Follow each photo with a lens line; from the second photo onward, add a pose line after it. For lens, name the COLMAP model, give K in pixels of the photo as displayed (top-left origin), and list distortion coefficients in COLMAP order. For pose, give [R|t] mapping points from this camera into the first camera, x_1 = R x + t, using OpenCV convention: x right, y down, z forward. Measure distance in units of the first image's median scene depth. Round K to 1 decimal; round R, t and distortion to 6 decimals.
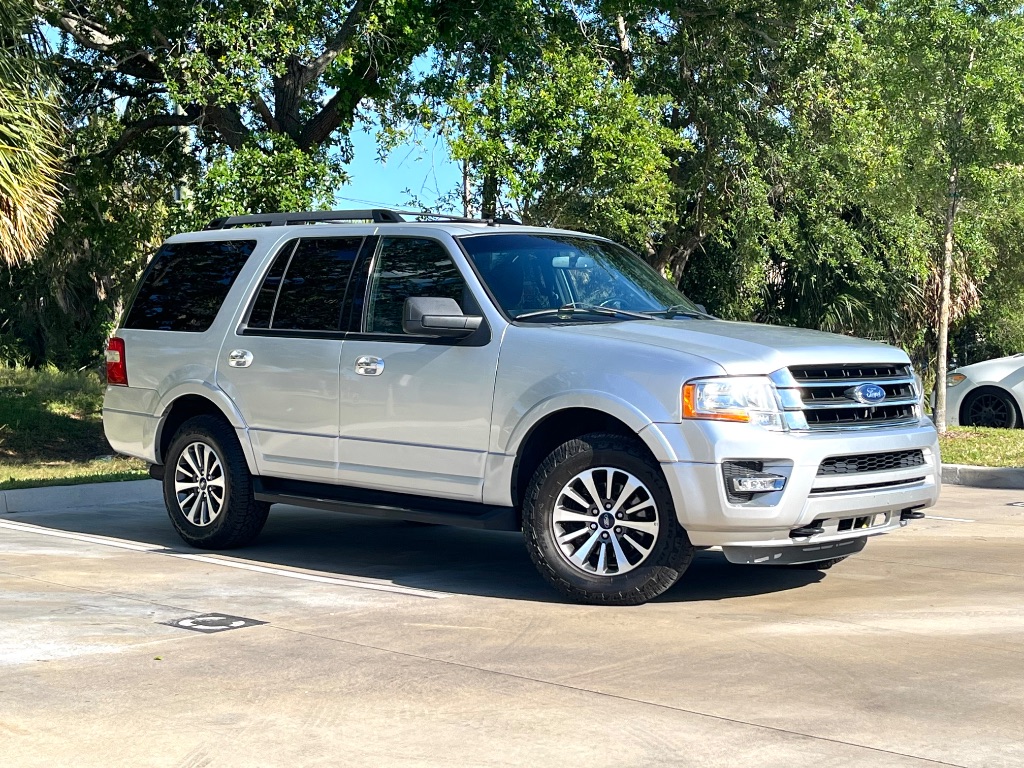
lens RADIAL K [[1729.2, 0, 514.8], [0, 1729.2, 383.7], [0, 0, 1]] dist [0.116194, 0.000000]
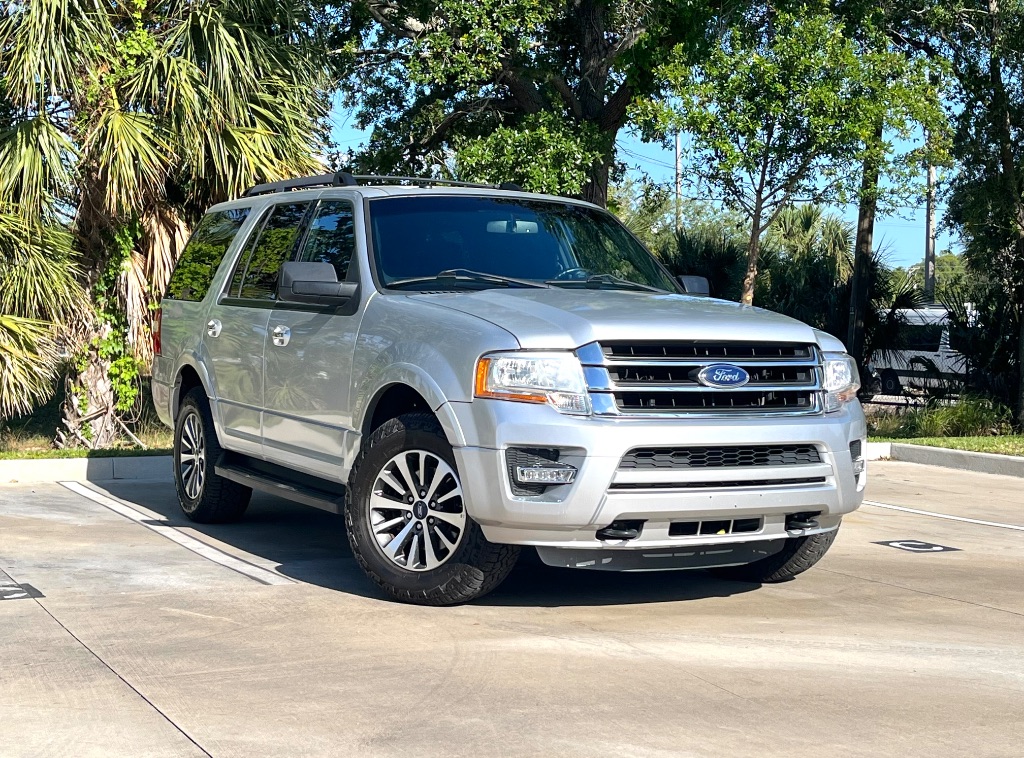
lens RADIAL K [[1710.3, 0, 505.2], [0, 1710.3, 386.3], [0, 0, 1]] dist [0.098235, 0.000000]
pose [[0.943443, 0.028221, -0.330331, 0.384254], [-0.026682, 0.999602, 0.009192, 0.005890], [0.330459, 0.000142, 0.943820, 0.178010]]
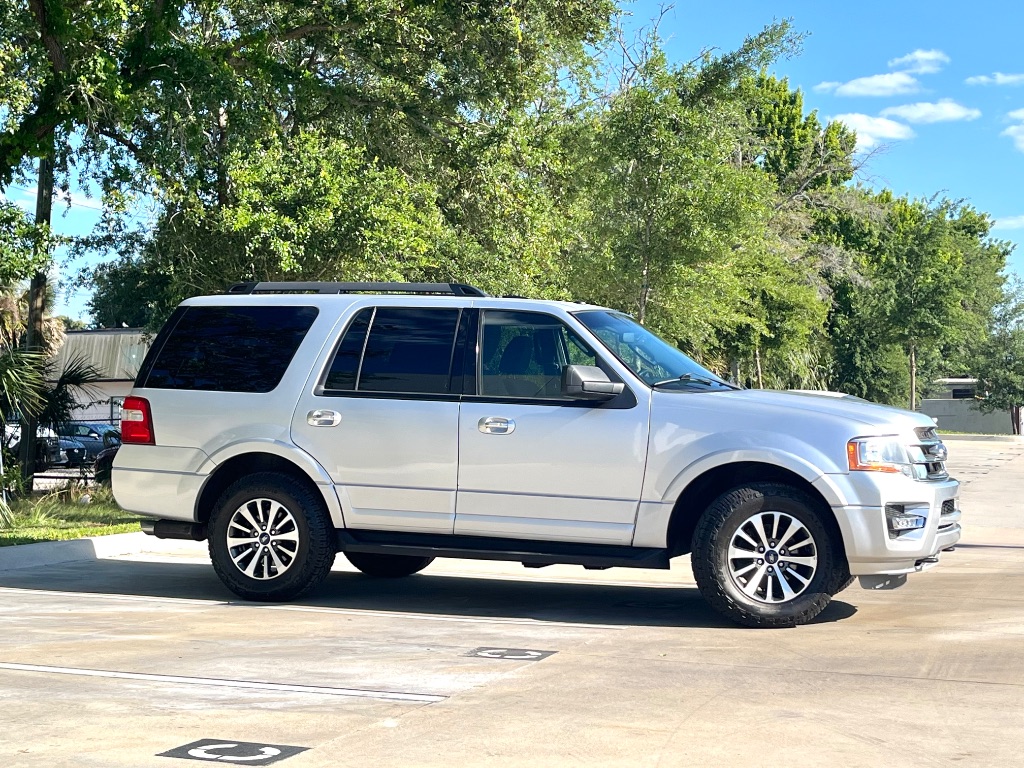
lens RADIAL K [[1771.7, 0, 512.0], [0, 1771.7, 378.6], [0, 0, 1]] dist [0.071302, 0.000000]
pose [[0.908336, 0.019818, 0.417770, -0.618939], [-0.001300, 0.999006, -0.044564, 0.011435], [-0.418238, 0.039936, 0.907459, -0.036525]]
